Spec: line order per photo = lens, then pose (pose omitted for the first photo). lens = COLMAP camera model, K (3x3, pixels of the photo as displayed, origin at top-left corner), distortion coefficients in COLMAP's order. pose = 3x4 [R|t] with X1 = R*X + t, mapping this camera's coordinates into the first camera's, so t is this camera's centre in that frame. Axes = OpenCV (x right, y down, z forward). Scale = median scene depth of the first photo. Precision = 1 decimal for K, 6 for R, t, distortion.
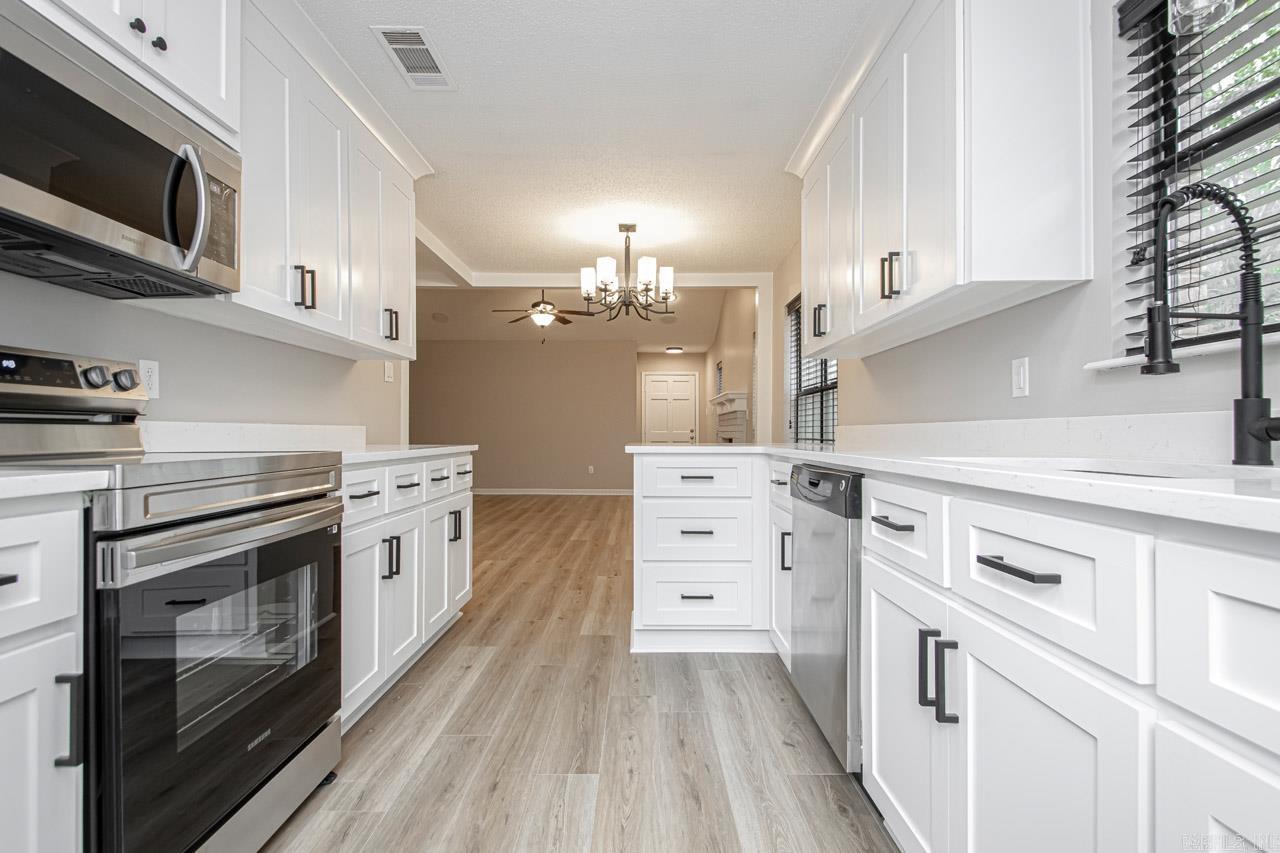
lens RADIAL K [[598.5, 0, 647.8], [0, 598.5, 423.7], [0, 0, 1]] dist [0.035820, -0.030349]
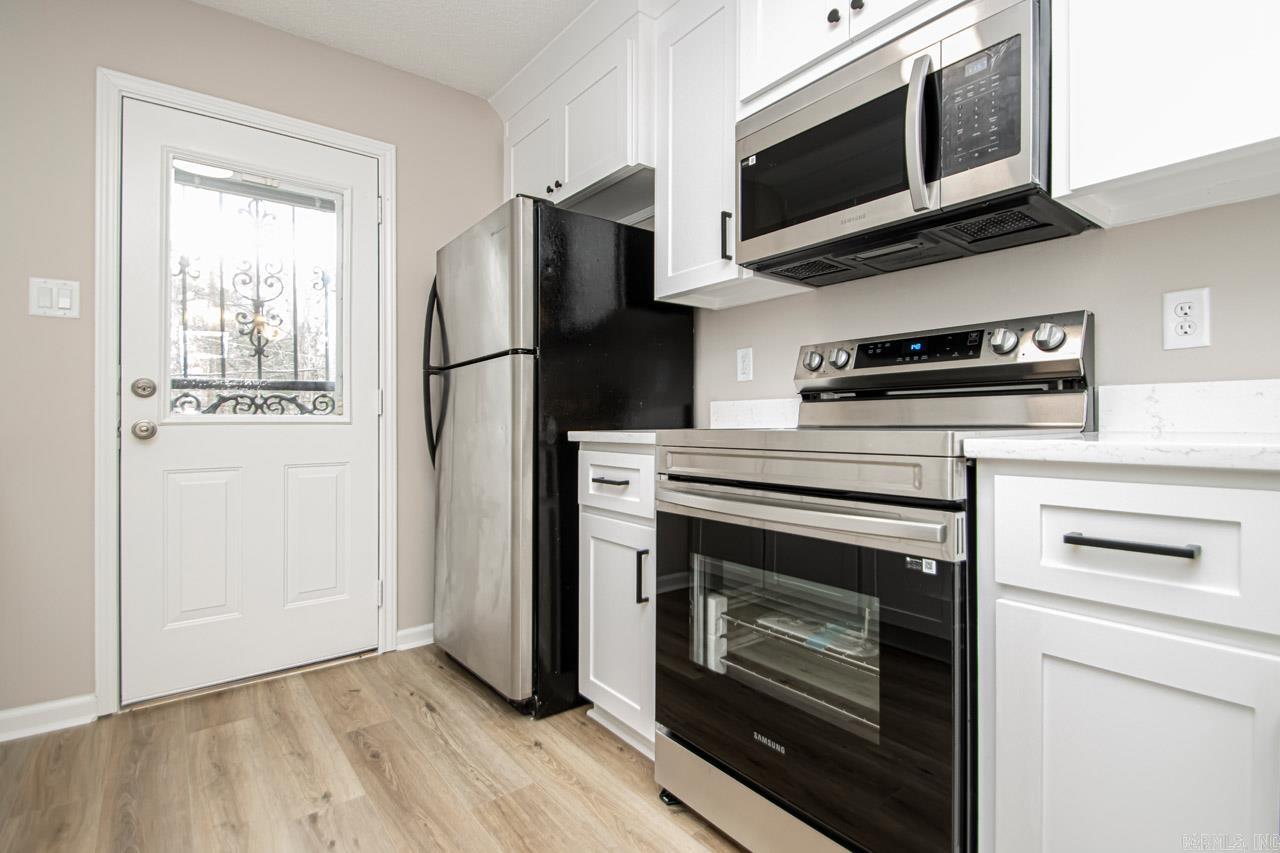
lens RADIAL K [[601.0, 0, 647.3], [0, 601.0, 423.9], [0, 0, 1]] dist [0.024682, -0.022242]
pose [[-0.789255, 0.007893, -0.614015, 0.047703], [0.015227, 0.999861, -0.006720, 0.043508], [0.613877, -0.014653, -0.789266, 1.445449]]
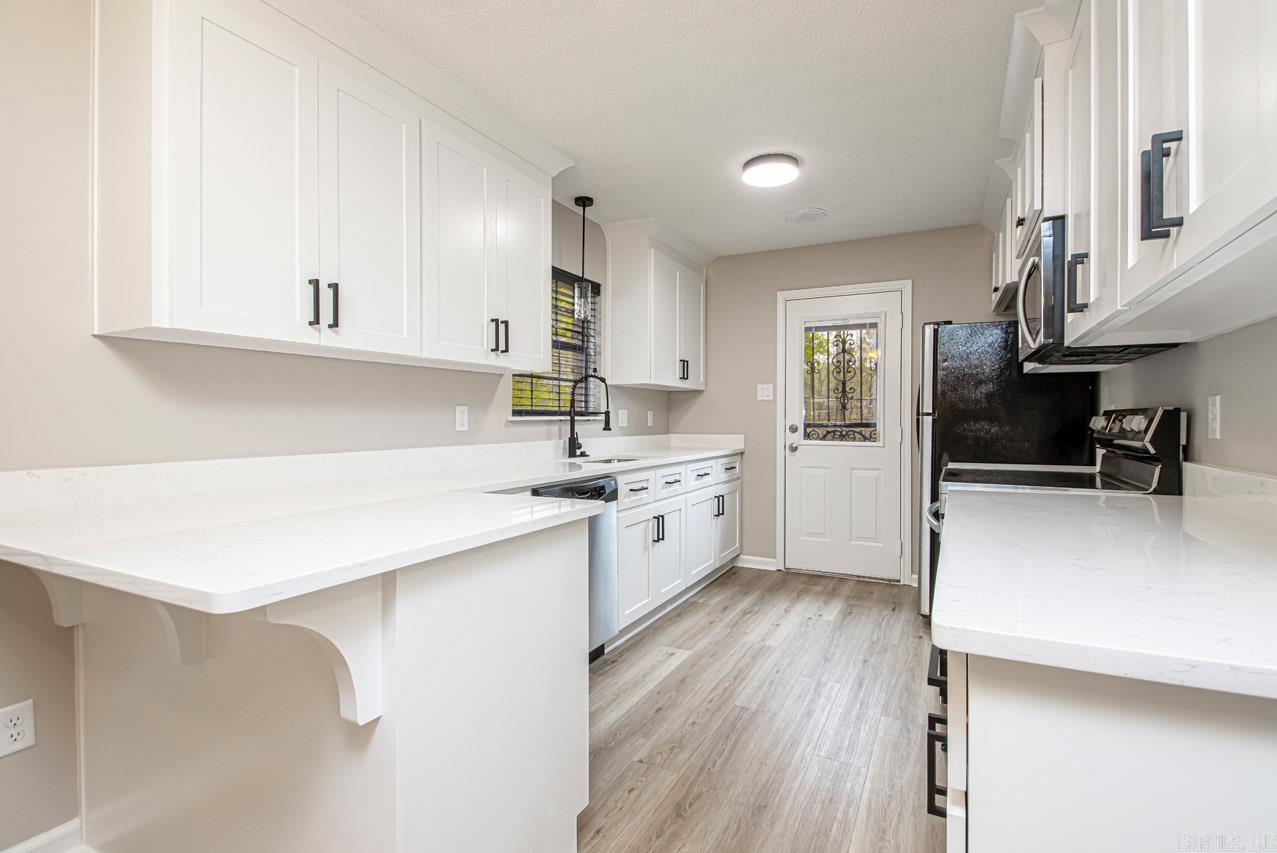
lens RADIAL K [[594.5, 0, 620.9], [0, 594.5, 425.5], [0, 0, 1]] dist [0.000721, 0.000021]
pose [[-0.864684, -0.002957, 0.502307, -0.618436], [-0.003938, 0.999992, -0.000893, -0.068322], [-0.502301, -0.002750, -0.864689, 2.648000]]
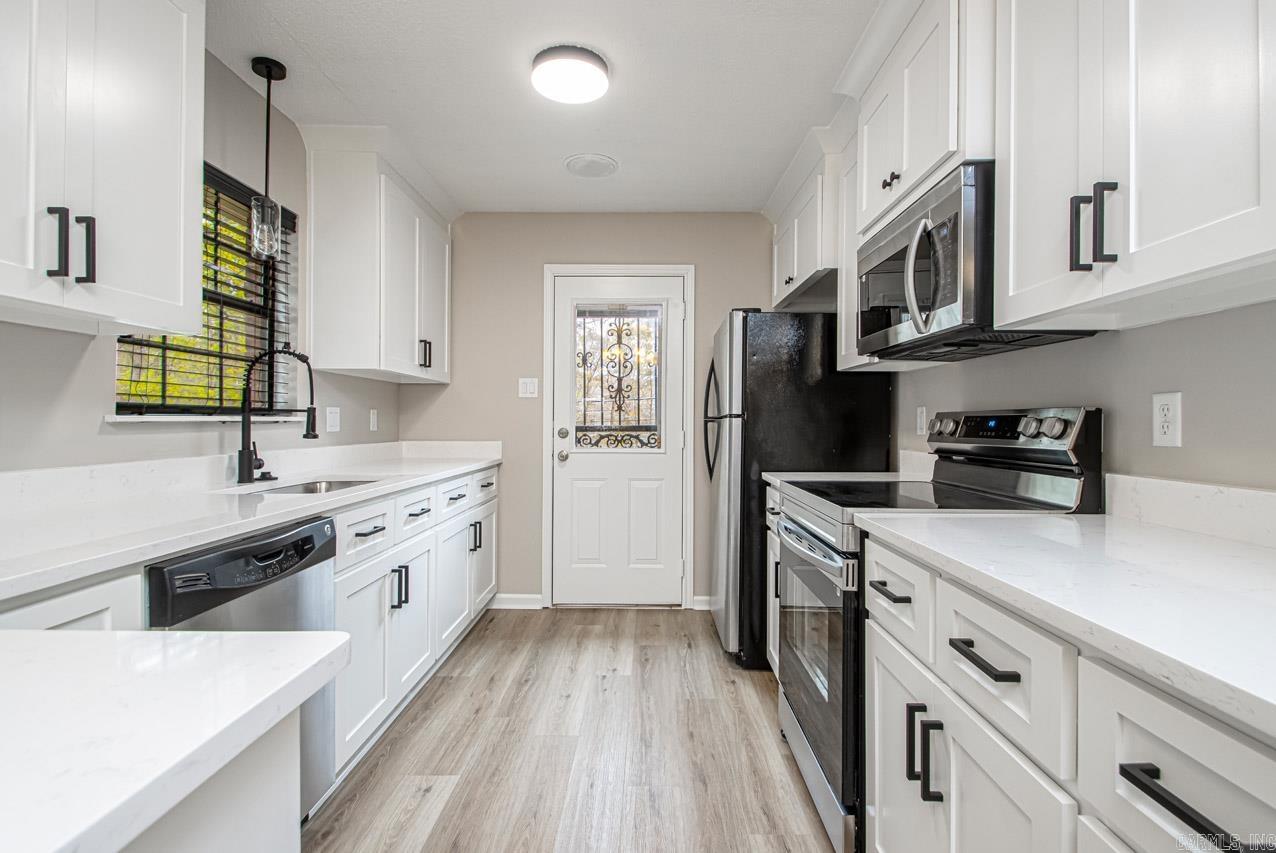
lens RADIAL K [[611.0, 0, 626.8], [0, 611.0, 422.1], [0, 0, 1]] dist [0.026712, -0.023817]
pose [[-0.998651, -0.000255, 0.051923, -0.274444], [-0.000902, 0.999922, -0.012440, -0.072503], [-0.051916, -0.012470, -0.998574, 2.157409]]
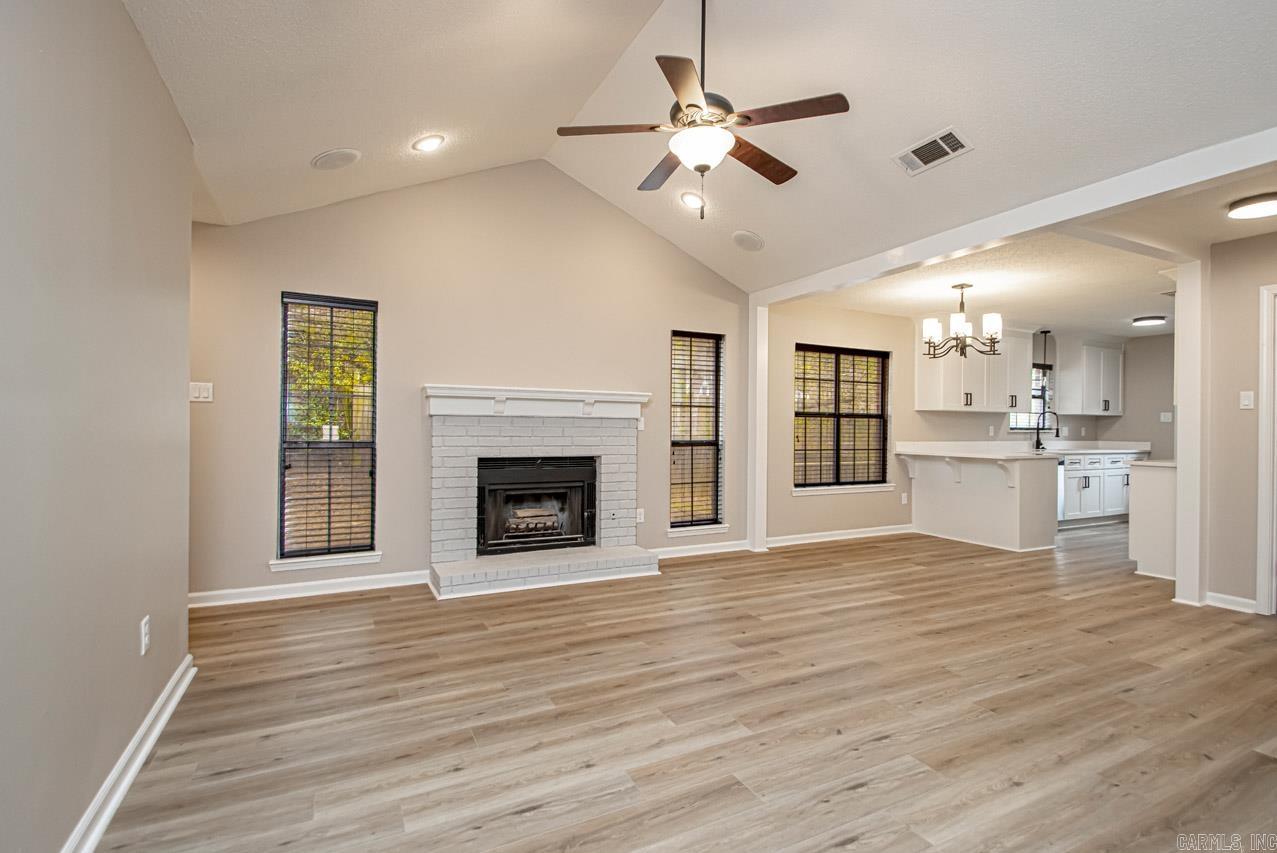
lens RADIAL K [[599.6, 0, 645.8], [0, 599.6, 423.9], [0, 0, 1]] dist [0.024682, -0.022242]
pose [[-0.439311, -0.000787, 0.898335, -2.409446], [-0.021155, 0.999731, -0.009470, -0.041990], [-0.898086, -0.023165, -0.439210, 5.942289]]
